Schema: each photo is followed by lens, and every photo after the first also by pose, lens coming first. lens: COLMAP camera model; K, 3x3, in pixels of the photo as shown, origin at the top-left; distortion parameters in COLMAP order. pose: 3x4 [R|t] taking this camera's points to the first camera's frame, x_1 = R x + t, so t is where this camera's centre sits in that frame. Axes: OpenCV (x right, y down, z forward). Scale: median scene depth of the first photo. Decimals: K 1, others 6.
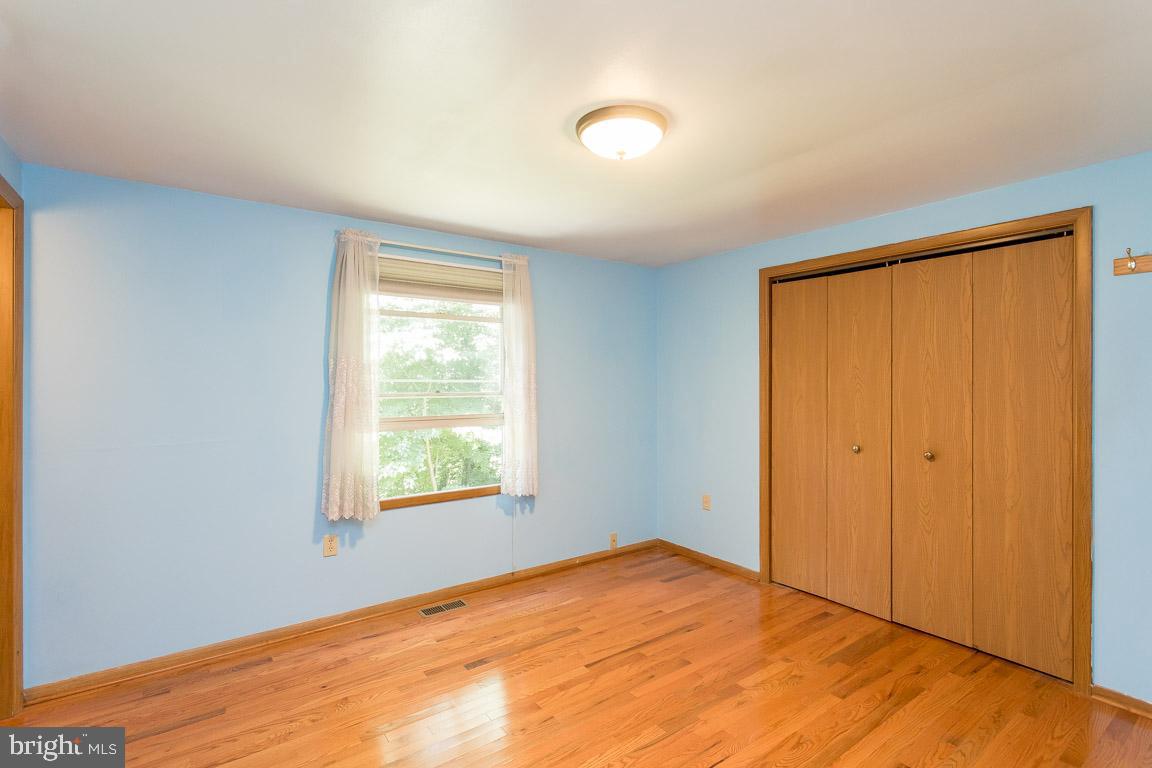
lens RADIAL K [[548.2, 0, 570.1], [0, 548.2, 385.1], [0, 0, 1]] dist [0.001538, 0.002806]
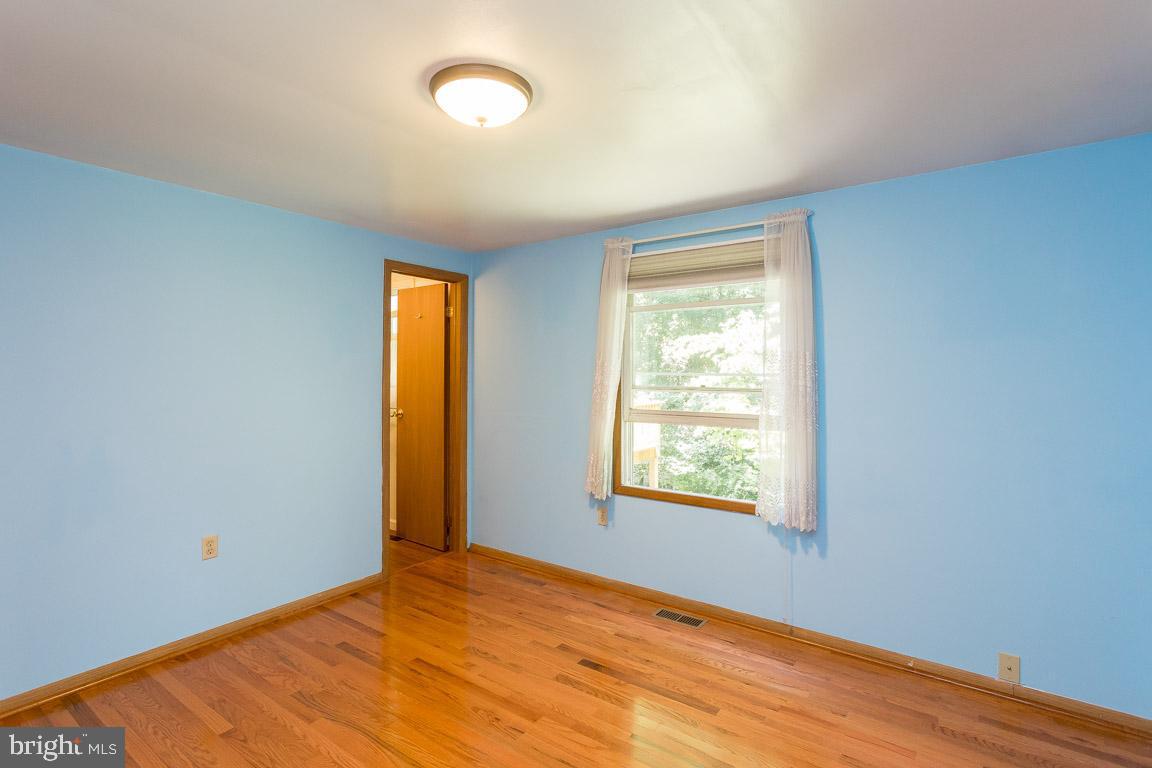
lens RADIAL K [[548.2, 0, 573.9], [0, 548.2, 372.6], [0, 0, 1]] dist [0.001538, 0.002806]
pose [[0.316022, -0.002359, -0.948749, 0.589458], [-0.014743, 0.999864, -0.007397, -0.000299], [0.948637, 0.016325, 0.315944, 0.523221]]
